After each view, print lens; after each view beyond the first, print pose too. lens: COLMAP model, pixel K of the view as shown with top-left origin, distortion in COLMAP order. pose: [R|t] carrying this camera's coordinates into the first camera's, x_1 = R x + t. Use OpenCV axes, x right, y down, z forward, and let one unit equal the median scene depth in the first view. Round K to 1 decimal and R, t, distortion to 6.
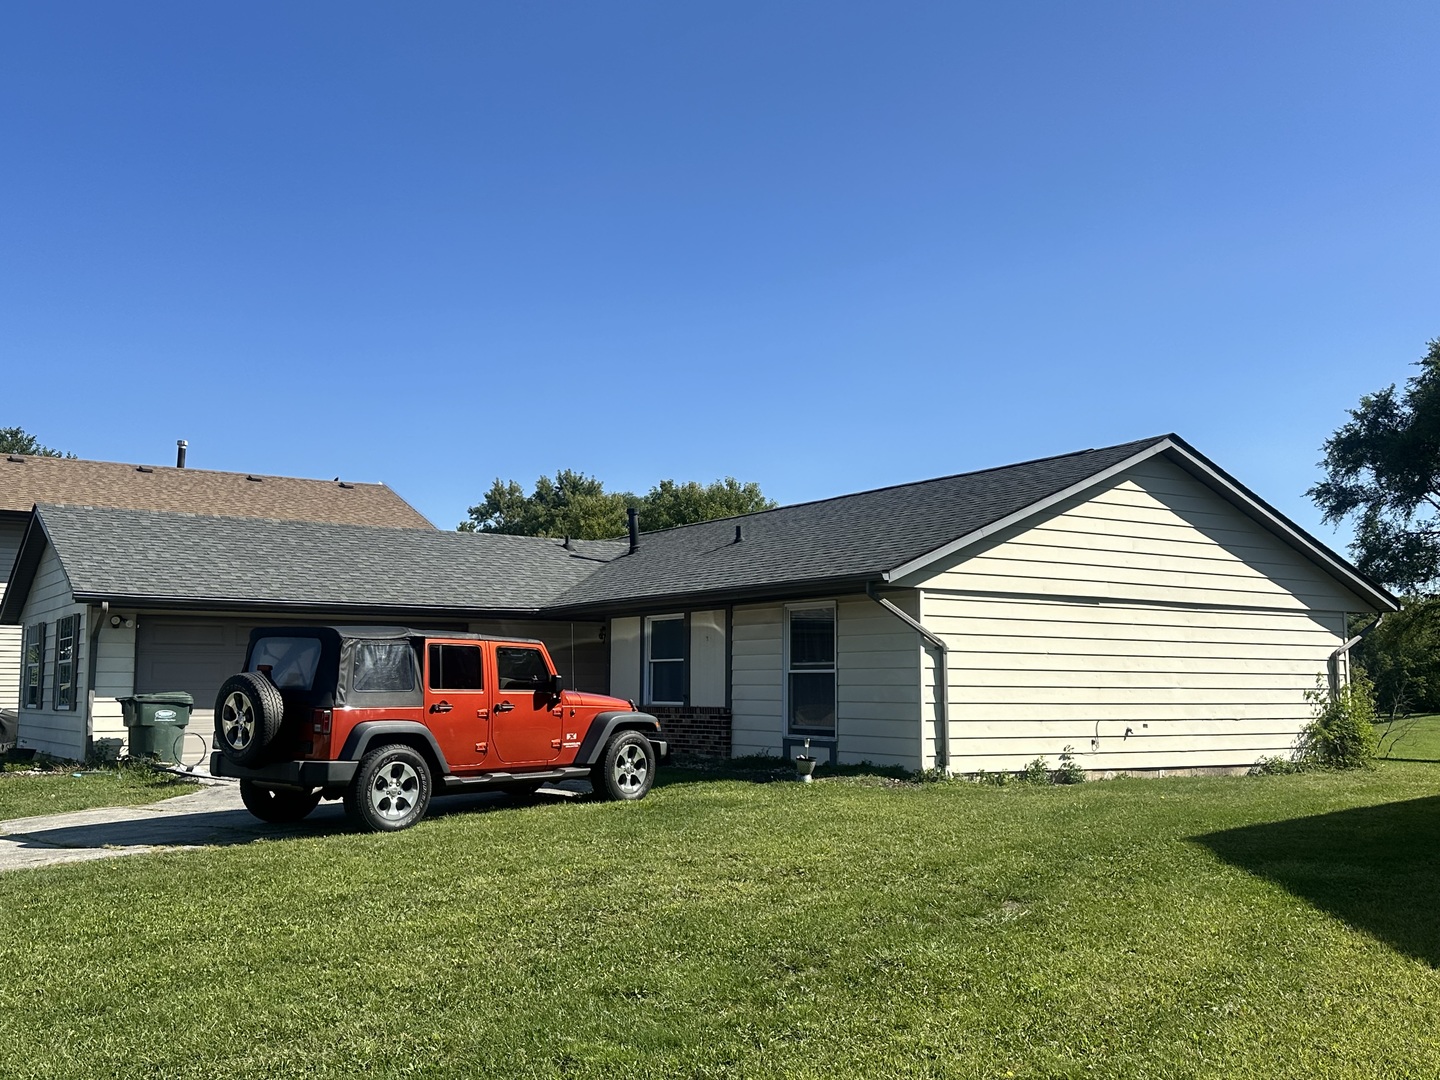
lens RADIAL K [[1424.0, 0, 720.0], [0, 1424.0, 540.0], [0, 0, 1]] dist [0.163858, -0.258891]
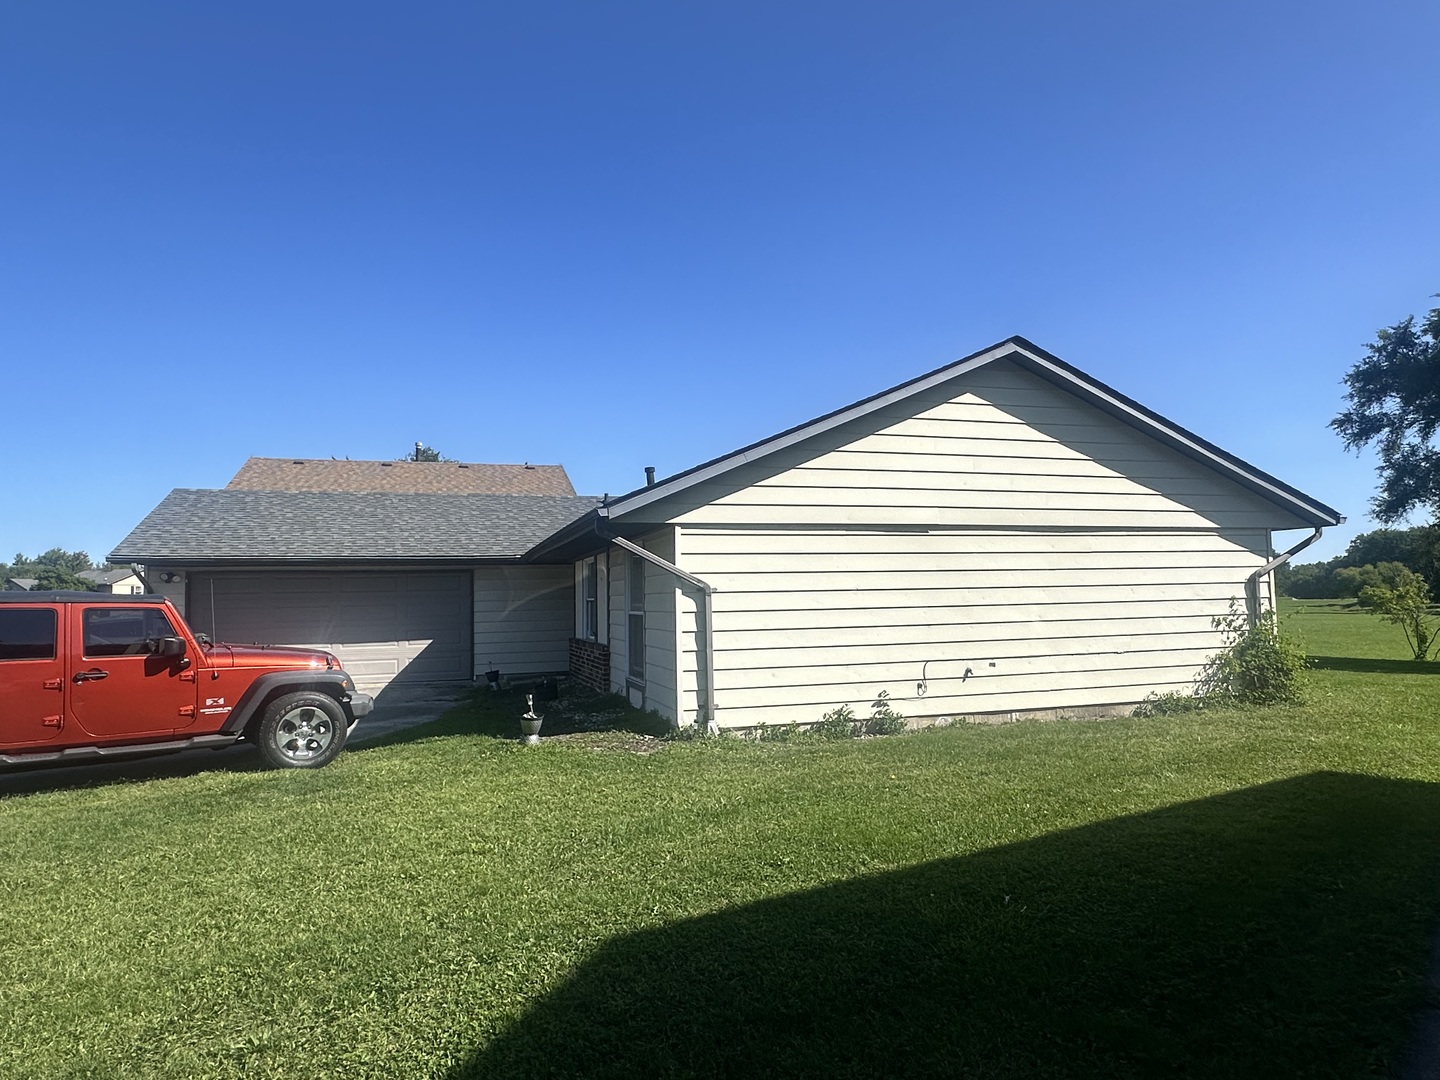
lens RADIAL K [[897.5, 0, 720.0], [0, 897.5, 540.0], [0, 0, 1]] dist [0.002830, 0.003718]
pose [[0.961569, -0.039397, -0.271723, 0.270240], [0.050159, 0.998203, 0.032771, 0.022893], [0.269944, -0.045141, 0.961817, 0.396136]]
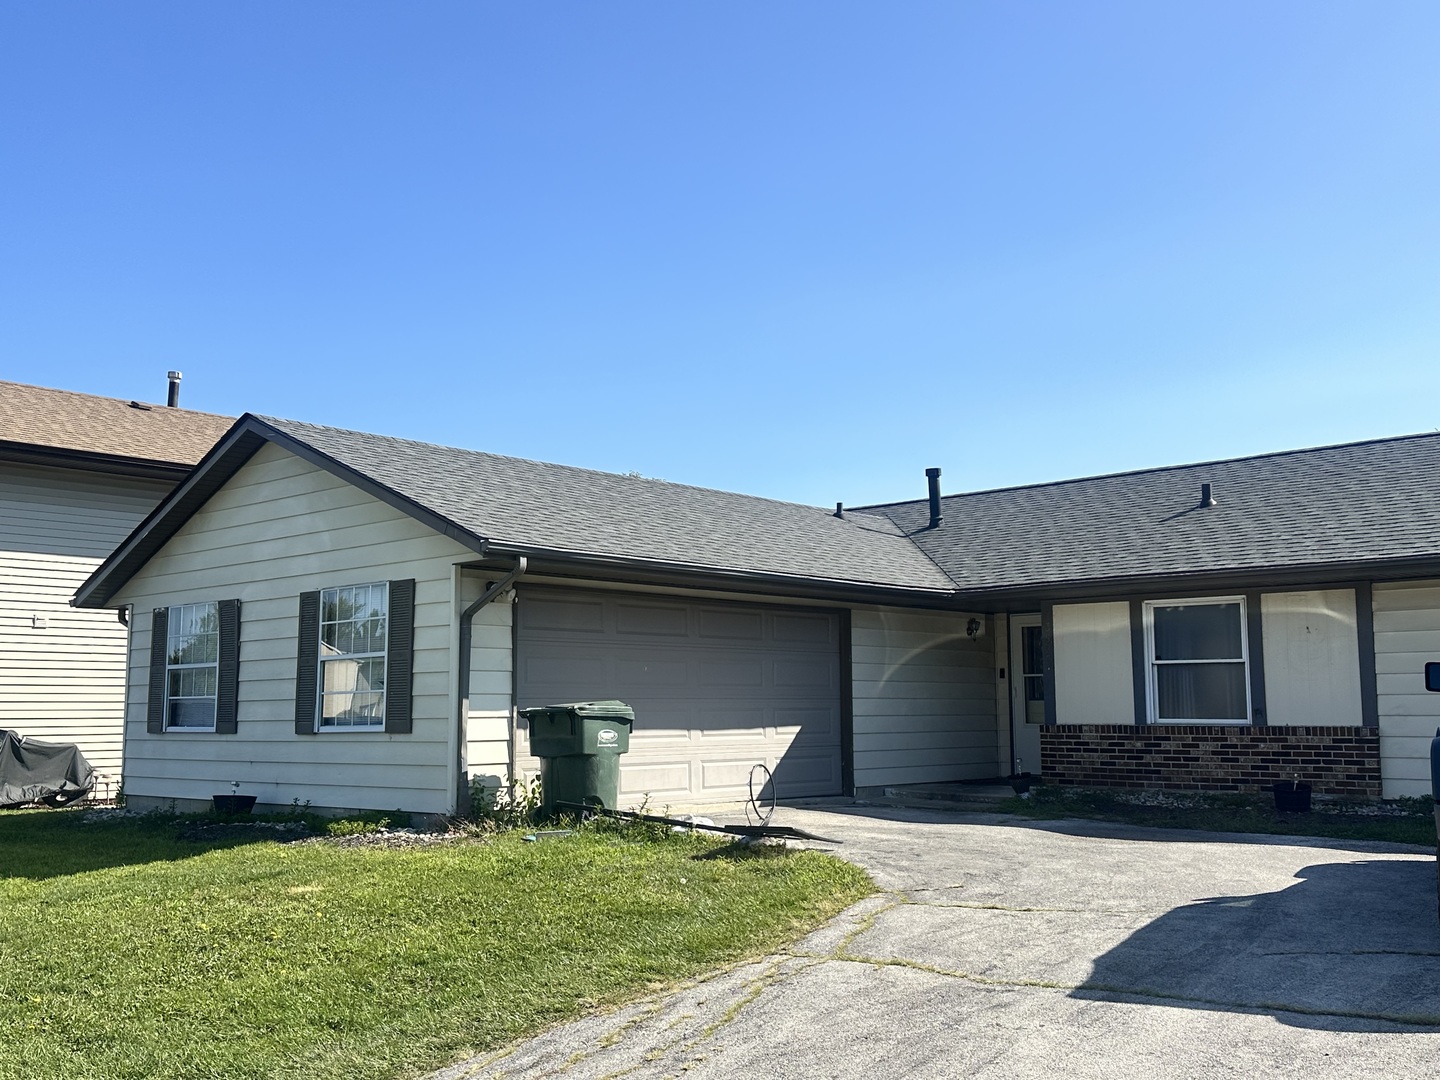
lens RADIAL K [[1424.0, 0, 720.0], [0, 1424.0, 540.0], [0, 0, 1]] dist [0.163858, -0.258891]
pose [[0.970117, 0.022904, 0.241554, -0.489239], [-0.018979, 0.999648, -0.018560, 0.044962], [-0.241894, 0.013421, 0.970210, 0.380885]]
